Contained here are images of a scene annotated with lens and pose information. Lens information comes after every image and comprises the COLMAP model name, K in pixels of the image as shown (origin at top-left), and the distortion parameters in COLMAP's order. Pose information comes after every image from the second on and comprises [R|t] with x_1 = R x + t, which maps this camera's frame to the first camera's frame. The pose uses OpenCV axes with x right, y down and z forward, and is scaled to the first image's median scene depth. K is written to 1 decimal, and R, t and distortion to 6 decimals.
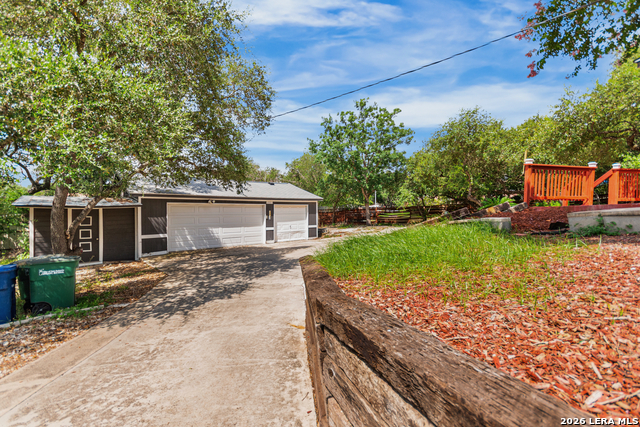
lens RADIAL K [[279.8, 0, 316.8], [0, 279.8, 210.0], [0, 0, 1]] dist [0.009843, 0.000569]
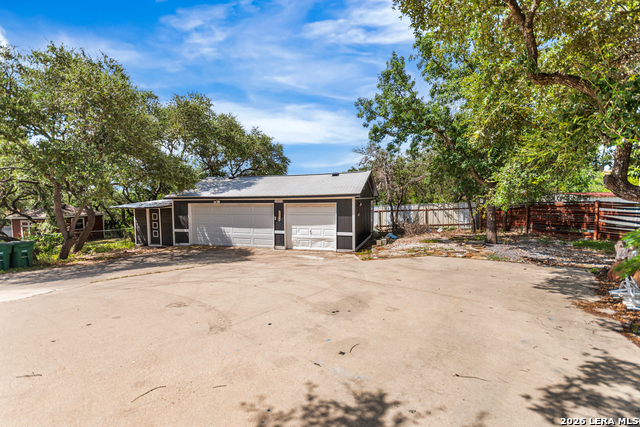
lens RADIAL K [[279.8, 0, 318.6], [0, 279.8, 215.4], [0, 0, 1]] dist [0.009843, 0.000569]
pose [[0.520248, 0.045281, -0.852814, 0.707549], [0.008573, 0.998266, 0.058234, -0.036358], [0.853972, -0.037607, 0.518957, 0.774555]]
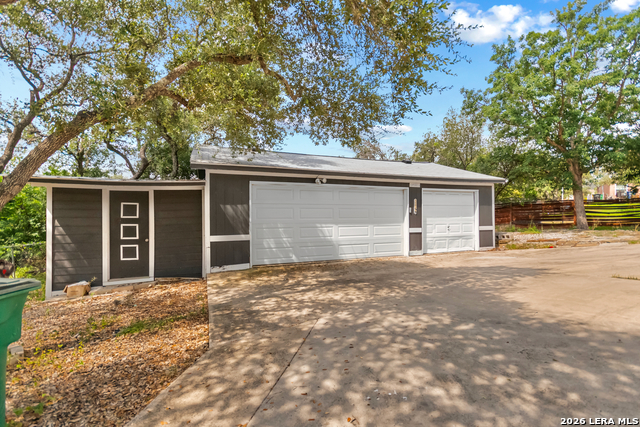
lens RADIAL K [[279.8, 0, 320.8], [0, 279.8, 210.3], [0, 0, 1]] dist [0.009843, 0.000569]
pose [[0.938953, -0.008715, -0.343934, -0.177066], [0.003376, 0.999864, -0.016120, 0.040374], [0.344028, 0.013975, 0.938855, 0.455700]]
